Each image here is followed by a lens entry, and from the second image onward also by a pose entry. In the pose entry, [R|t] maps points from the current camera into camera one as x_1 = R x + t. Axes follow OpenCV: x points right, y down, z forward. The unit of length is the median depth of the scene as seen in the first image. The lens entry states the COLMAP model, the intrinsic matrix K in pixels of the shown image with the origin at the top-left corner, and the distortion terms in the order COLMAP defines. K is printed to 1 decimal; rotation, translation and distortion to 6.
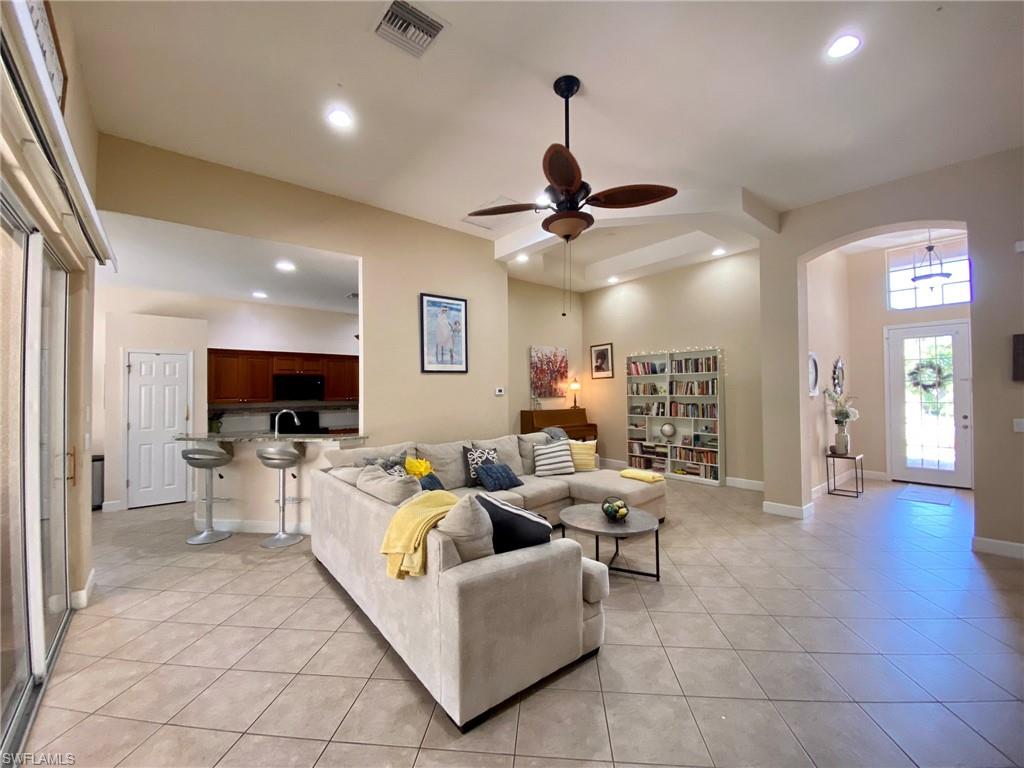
lens RADIAL K [[409.0, 0, 507.8], [0, 409.0, 382.3], [0, 0, 1]] dist [0.001113, -0.019571]
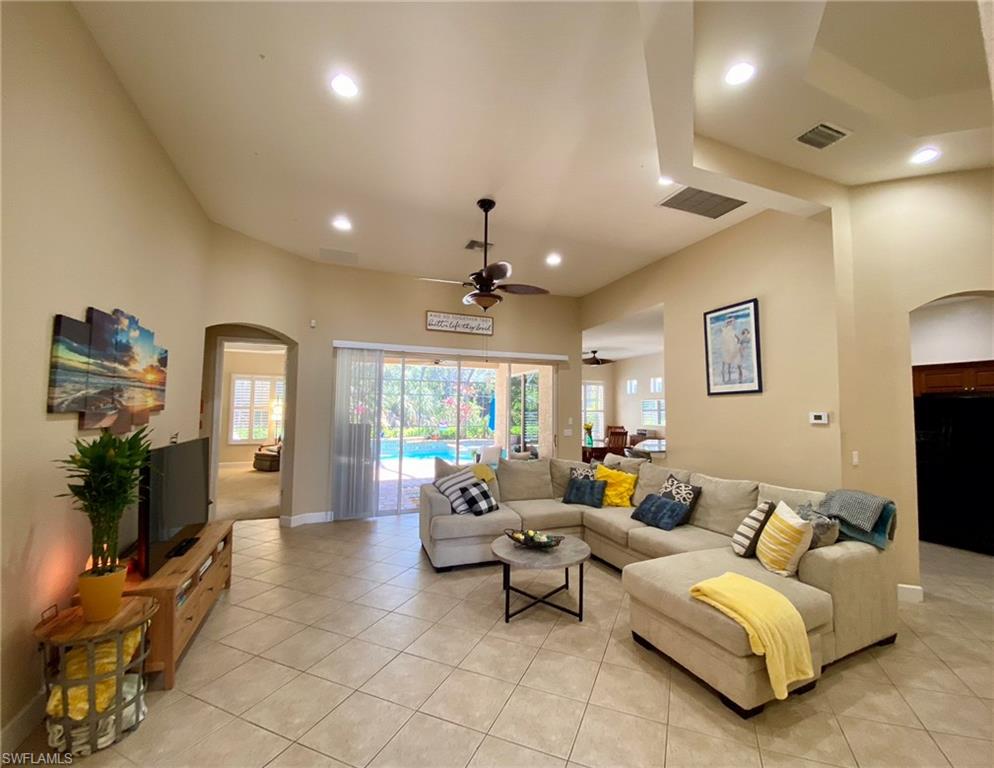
lens RADIAL K [[416.9, 0, 502.4], [0, 416.9, 381.8], [0, 0, 1]] dist [0.037745, -0.038129]
pose [[-0.313508, -0.058434, -0.947786, 0.600794], [0.014853, 0.997681, -0.066423, 0.001777], [0.949469, -0.034901, -0.311913, 0.591514]]
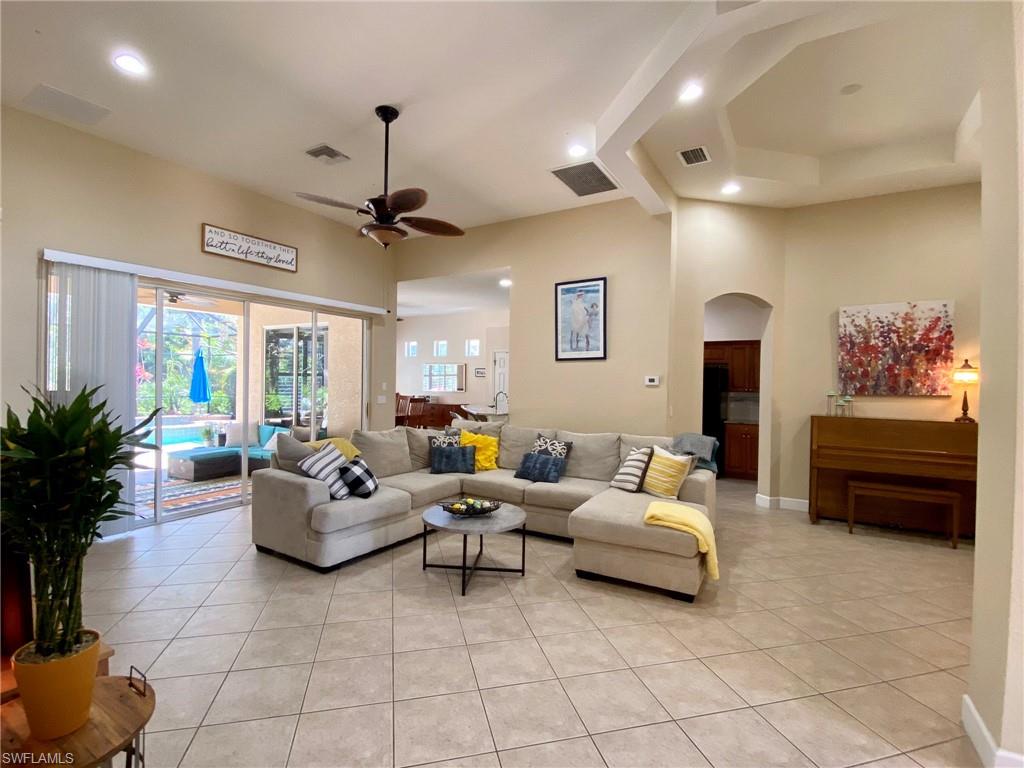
lens RADIAL K [[482.3, 0, 510.8], [0, 482.3, 383.5], [0, 0, 1]] dist [0.040683, -0.037149]
pose [[0.329792, 0.021415, -0.943811, 0.628039], [0.001973, 0.999725, 0.023373, 0.003832], [0.944052, -0.009570, 0.329659, 0.340437]]
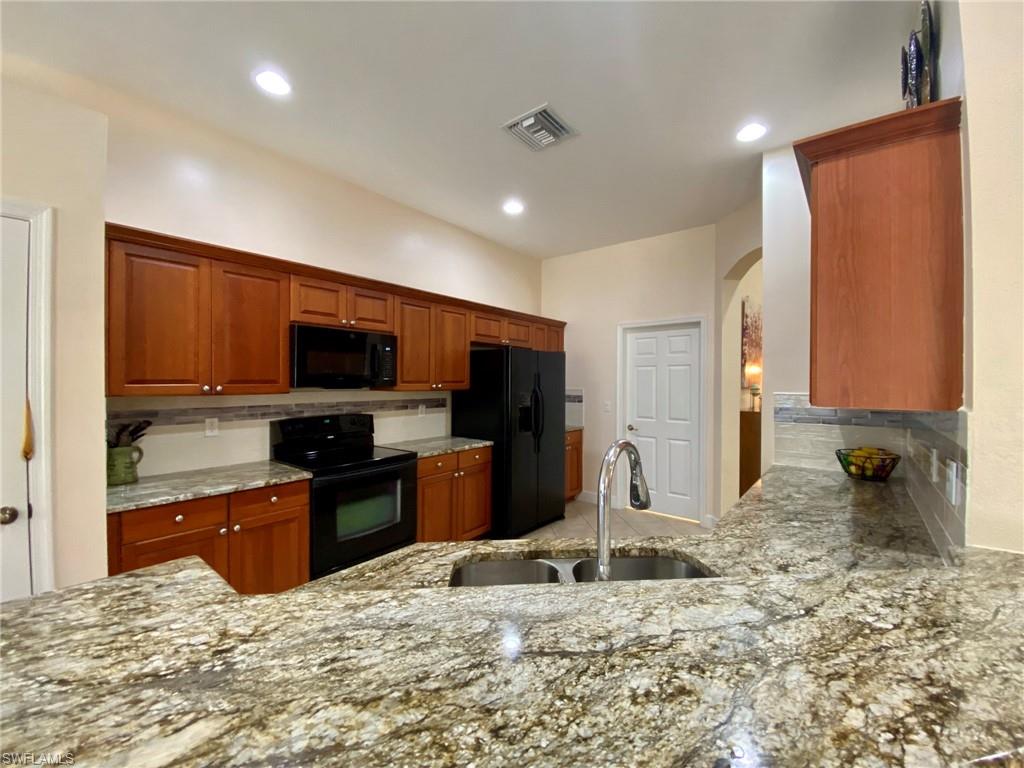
lens RADIAL K [[416.8, 0, 511.7], [0, 416.8, 380.7], [0, 0, 1]] dist [0.022295, -0.020153]
pose [[0.981253, 0.013084, 0.192278, -0.415989], [-0.017411, 0.999631, 0.020830, 0.023274], [-0.191935, -0.023787, 0.981119, 0.529147]]
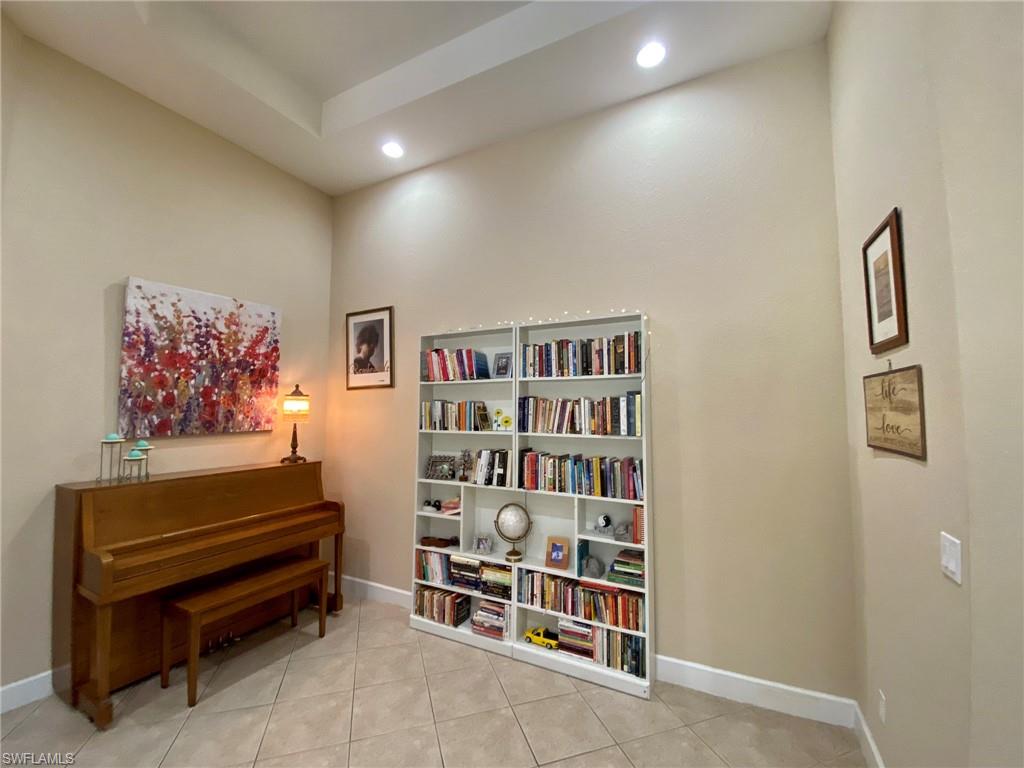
lens RADIAL K [[415.4, 0, 512.0], [0, 415.4, 384.0], [0, 0, 1]] dist [0.030690, -0.028227]
pose [[0.919023, 0.038335, 0.392335, 0.231064], [-0.021470, 0.998651, -0.047285, 0.003883], [-0.393618, 0.035033, 0.918606, 0.633511]]
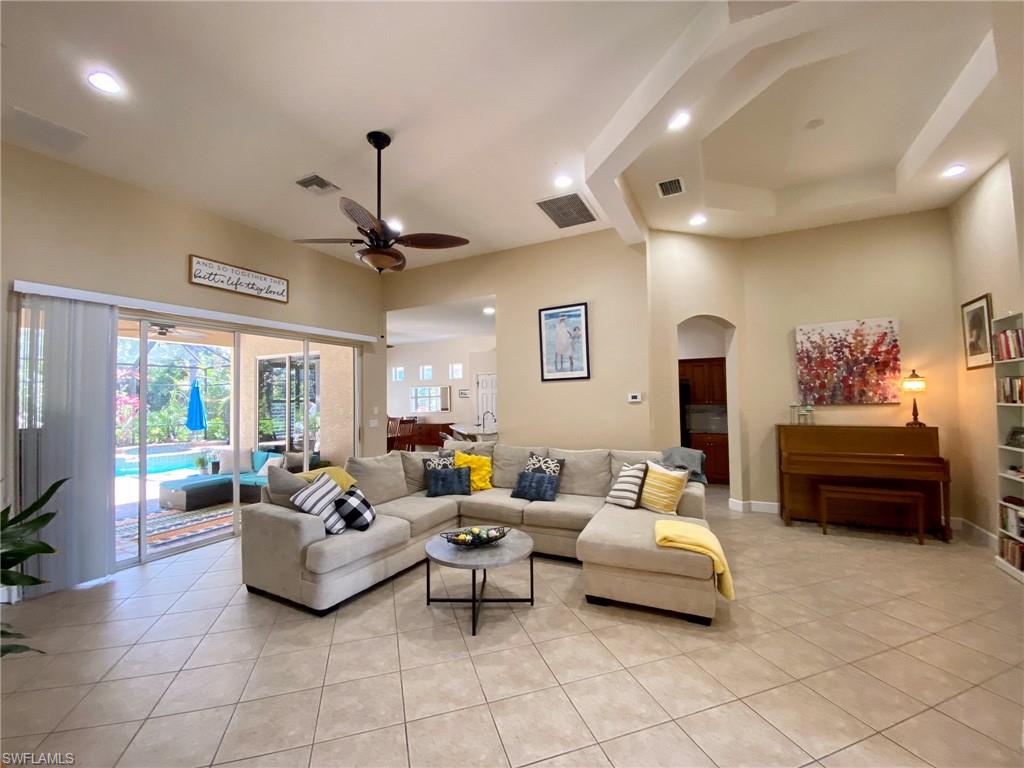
lens RADIAL K [[415.4, 0, 512.0], [0, 415.4, 384.0], [0, 0, 1]] dist [0.030690, -0.028227]
pose [[0.396872, -0.027351, -0.917466, 0.541739], [0.033086, 0.999333, -0.015479, -0.001199], [0.917278, -0.024212, 0.397512, 0.336107]]
